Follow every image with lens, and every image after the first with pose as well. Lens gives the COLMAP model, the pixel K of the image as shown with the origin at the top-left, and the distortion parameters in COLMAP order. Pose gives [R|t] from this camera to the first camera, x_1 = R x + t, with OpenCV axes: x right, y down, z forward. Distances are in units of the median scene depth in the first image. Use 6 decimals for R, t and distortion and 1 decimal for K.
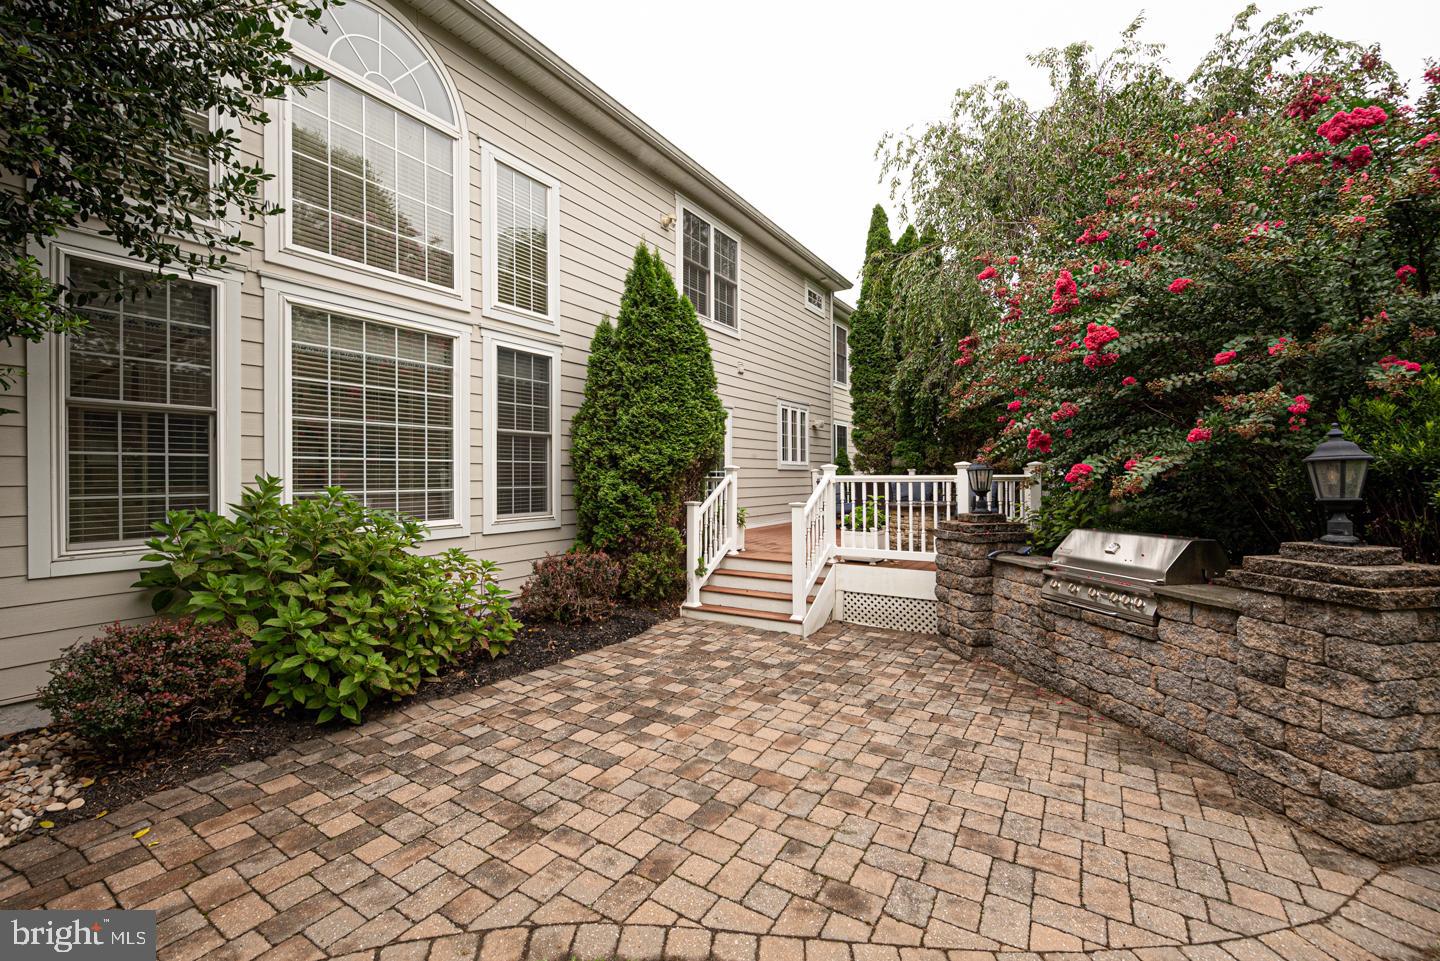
lens RADIAL K [[588.7, 0, 720.8], [0, 588.7, 463.5], [0, 0, 1]] dist [-0.000834, -0.000112]
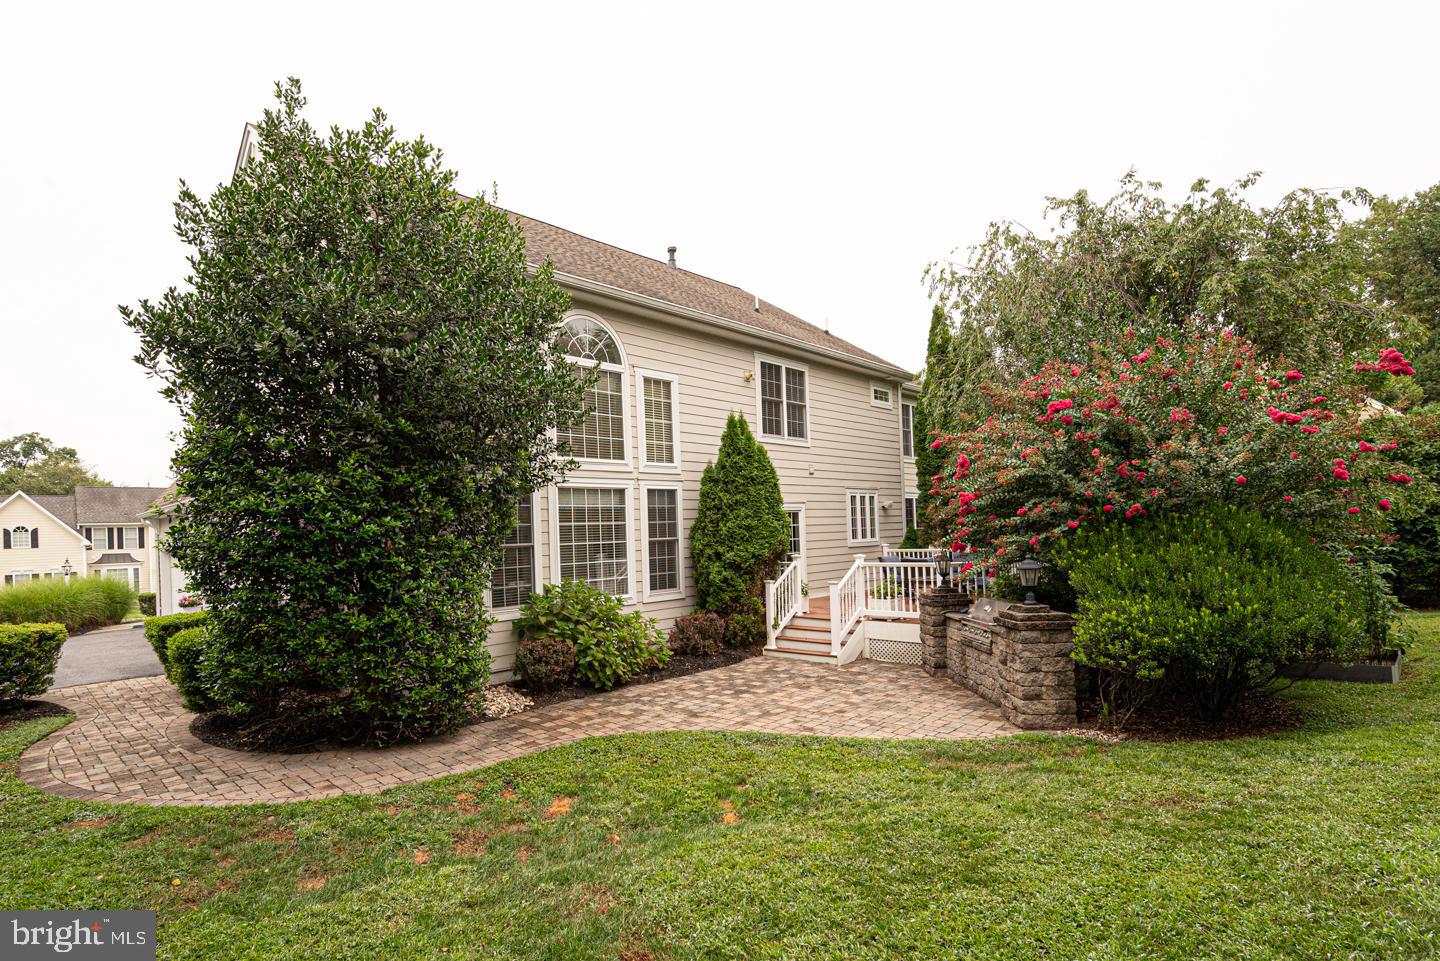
lens RADIAL K [[699.0, 0, 699.0], [0, 699.0, 485.4], [0, 0, 1]] dist [-0.001958, -0.000262]
pose [[0.981517, -0.038674, -0.187427, 0.157278], [0.030290, 0.998417, -0.047393, -0.129775], [0.188963, 0.040840, 0.981135, -1.061235]]
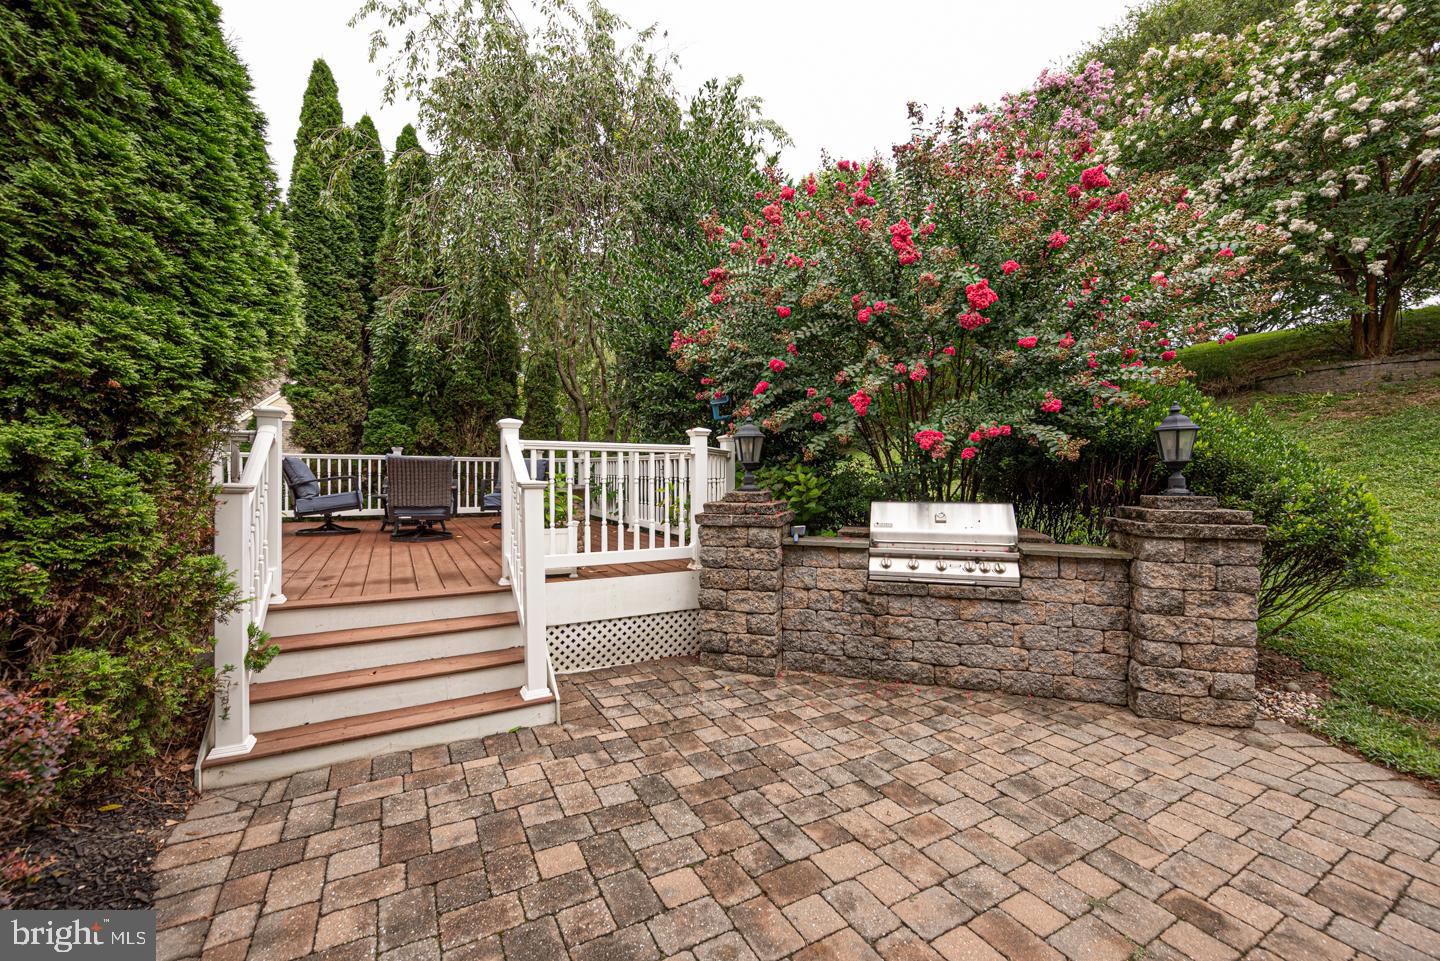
lens RADIAL K [[587.9, 0, 725.5], [0, 587.9, 476.9], [0, 0, 1]] dist [0.000585, 0.000079]
pose [[0.476249, 0.002005, 0.879308, -0.291369], [-0.029068, 0.999487, 0.013465, 0.056952], [-0.878830, -0.031973, 0.476063, 0.663925]]
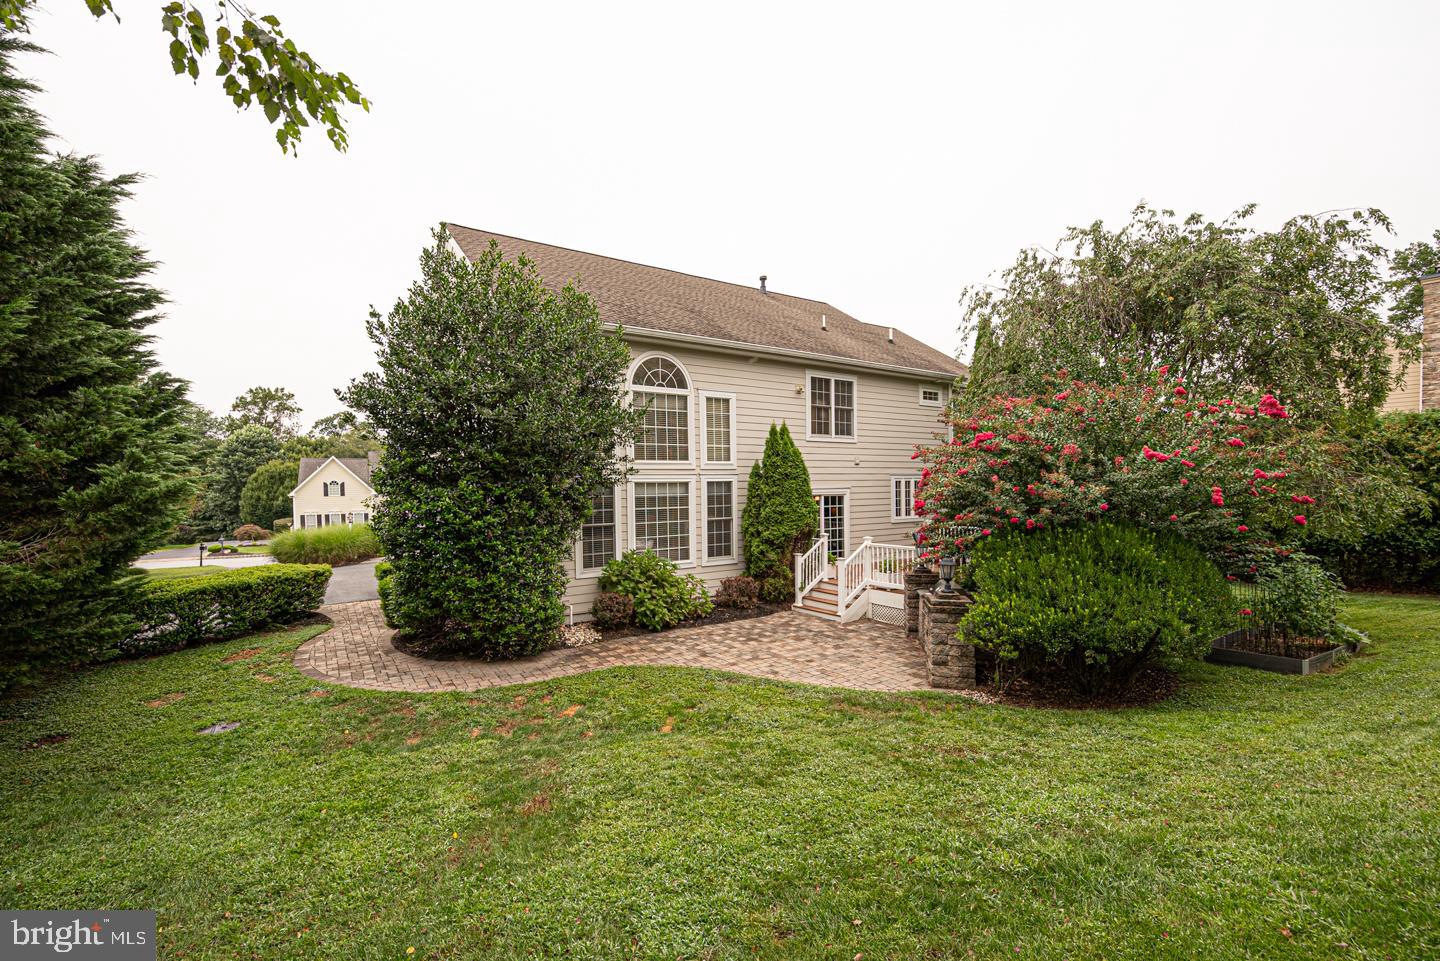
lens RADIAL K [[588.7, 0, 720.8], [0, 588.7, 463.5], [0, 0, 1]] dist [-0.000834, -0.000112]
pose [[0.924035, -0.020078, -0.381780, 0.605666], [0.012453, 0.999671, -0.022433, -0.252228], [0.382105, 0.015974, 0.923981, -1.209907]]
